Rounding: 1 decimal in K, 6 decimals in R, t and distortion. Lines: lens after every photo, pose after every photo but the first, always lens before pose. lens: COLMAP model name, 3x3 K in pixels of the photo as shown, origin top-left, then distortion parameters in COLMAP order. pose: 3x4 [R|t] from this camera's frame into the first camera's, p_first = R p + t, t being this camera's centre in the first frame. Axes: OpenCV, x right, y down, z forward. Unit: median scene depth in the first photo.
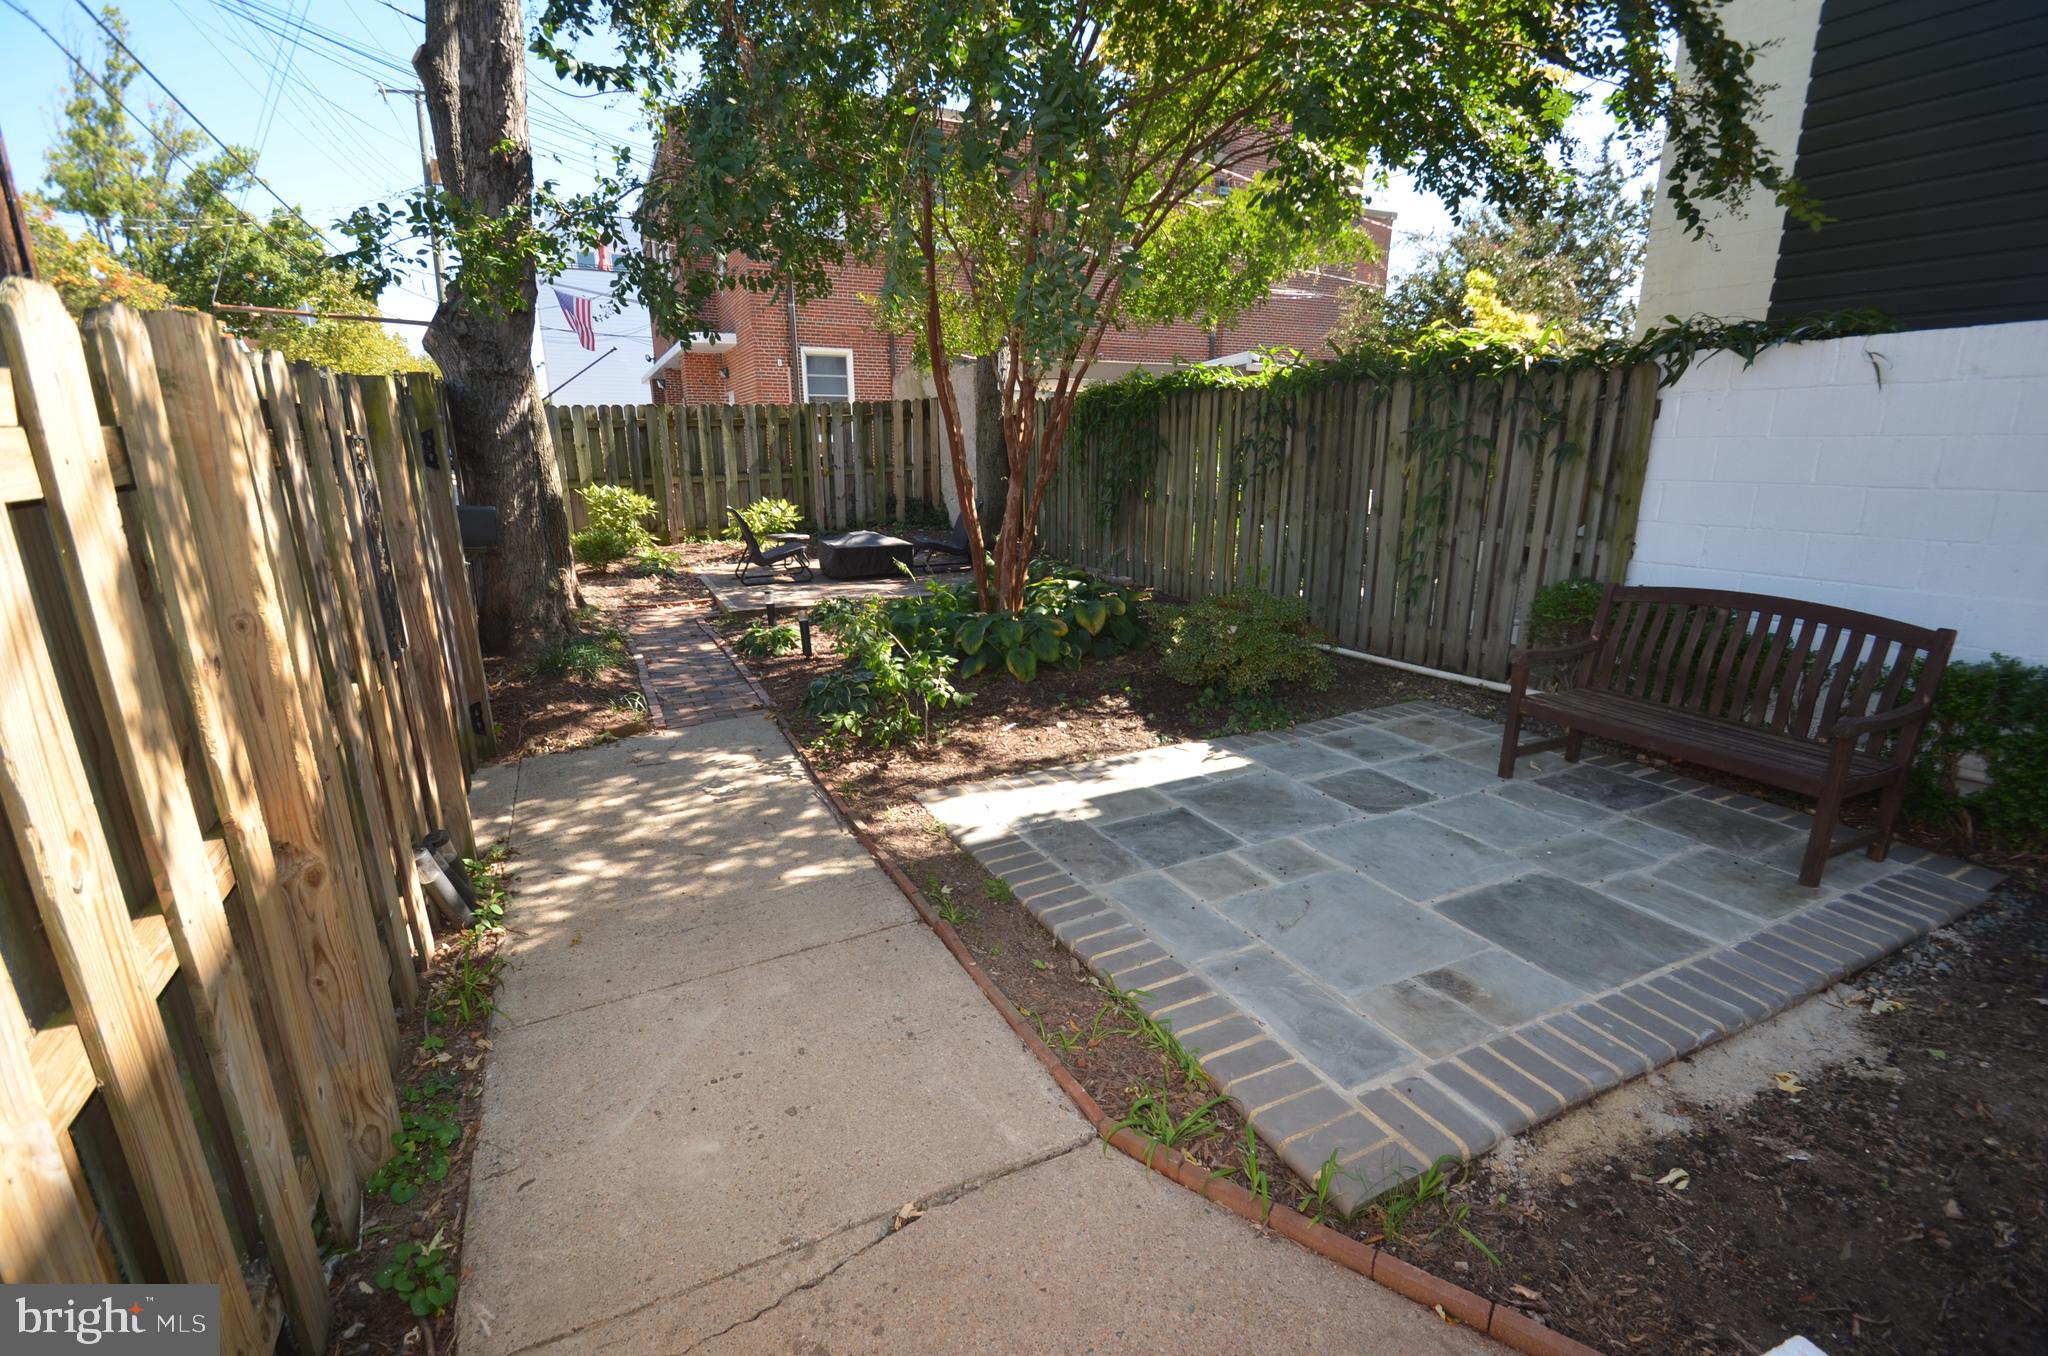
lens RADIAL K [[889.7, 0, 1007.6], [0, 889.7, 692.7], [0, 0, 1]] dist [0.002786, -0.009771]
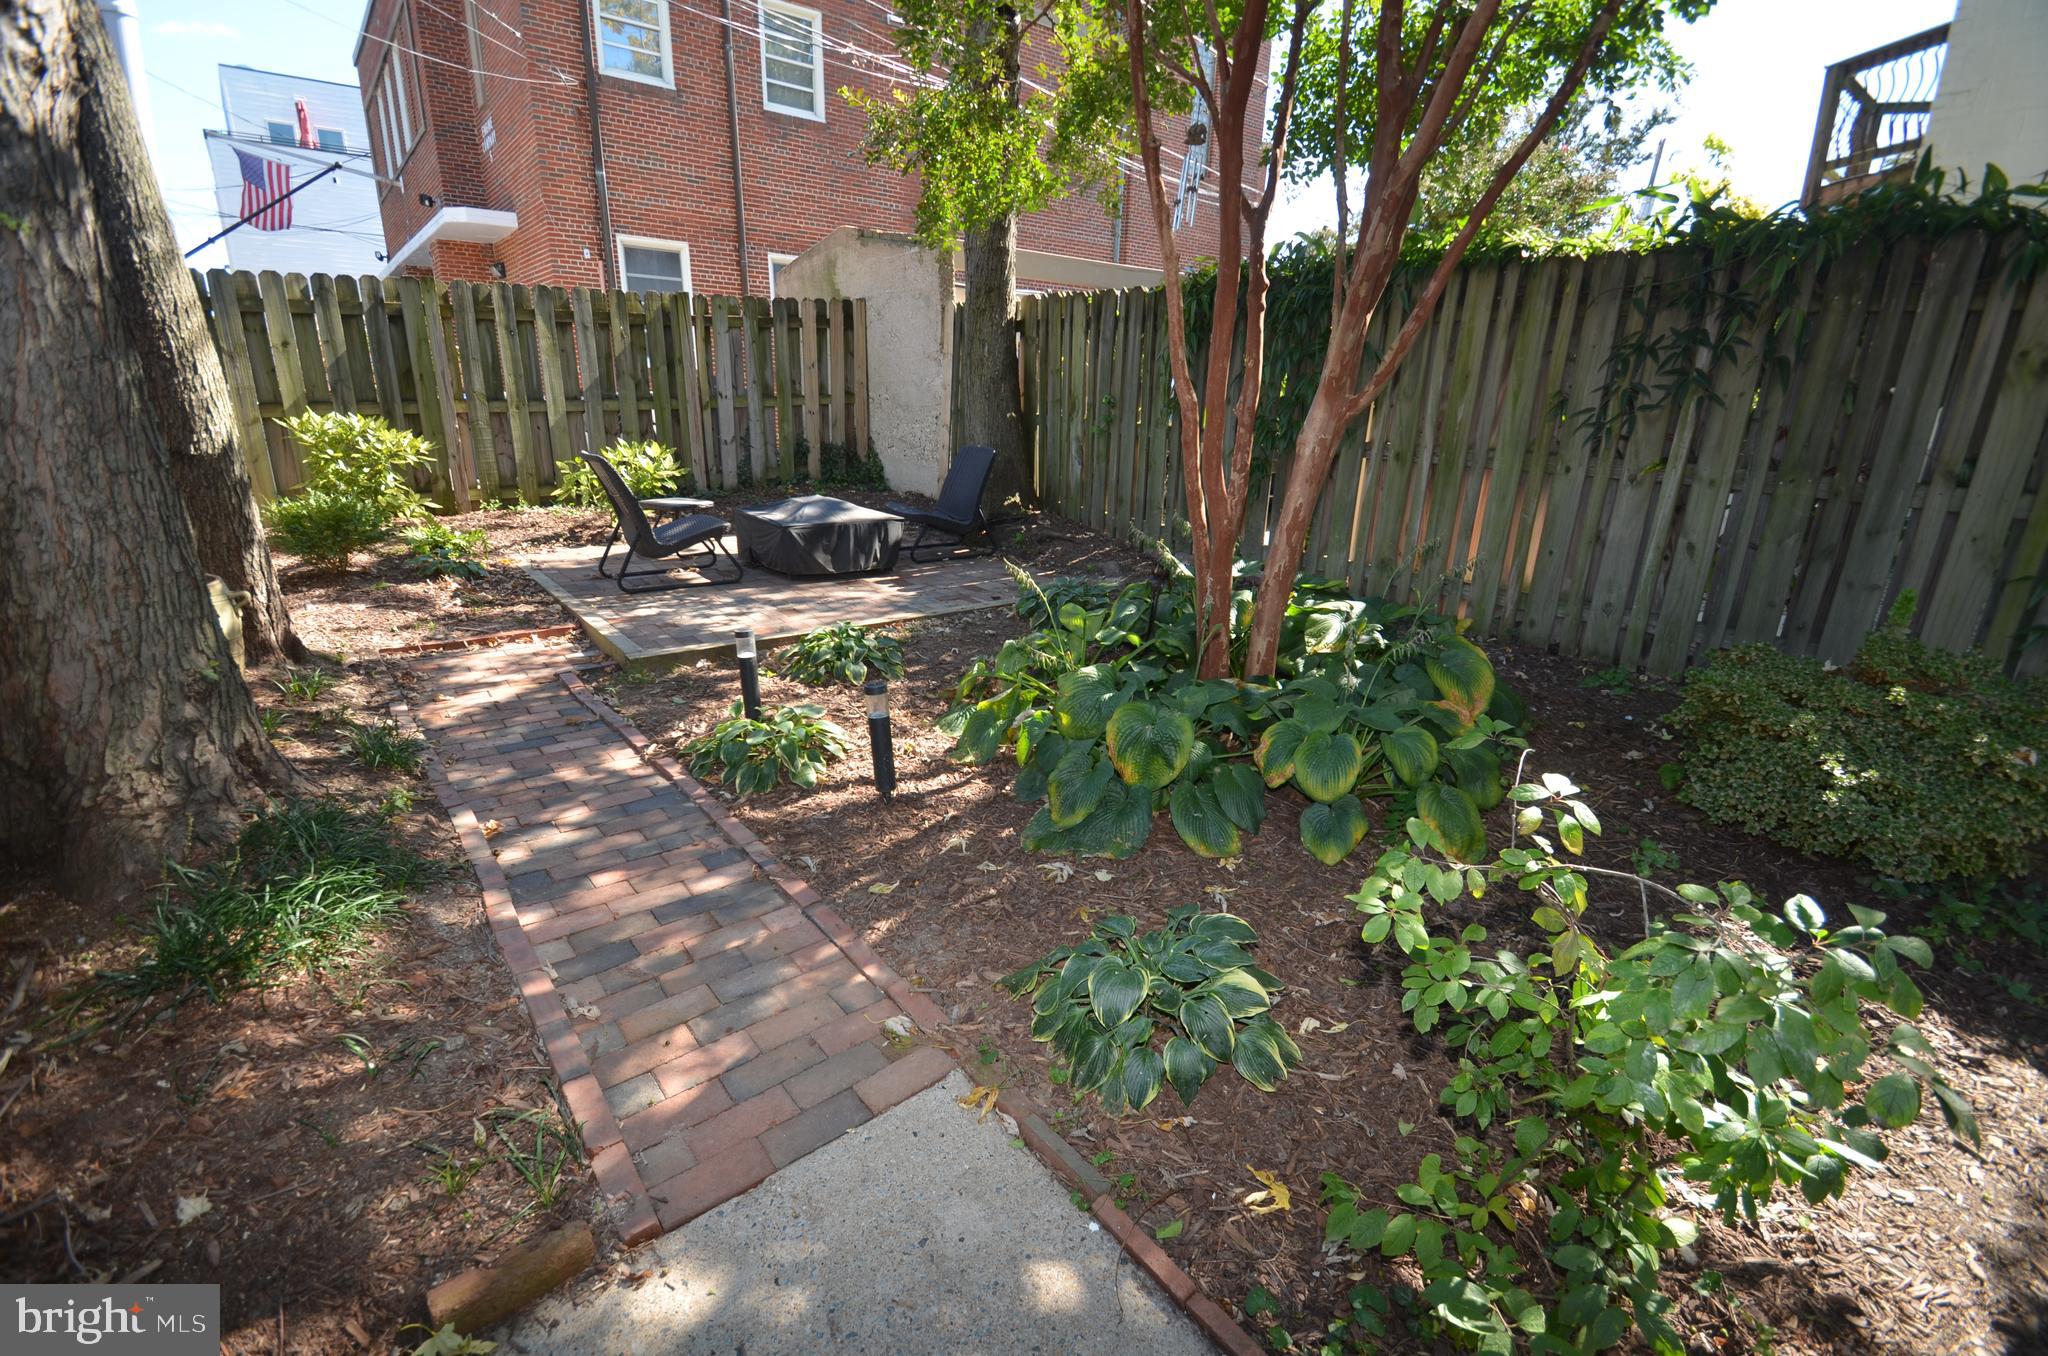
lens RADIAL K [[889.7, 0, 1005.2], [0, 889.7, 690.0], [0, 0, 1]] dist [0.002786, -0.009771]
pose [[0.975804, -0.042191, 0.214538, -0.181082], [0.031893, 0.998177, 0.051241, -0.079298], [-0.216309, -0.043159, 0.975371, 0.387665]]
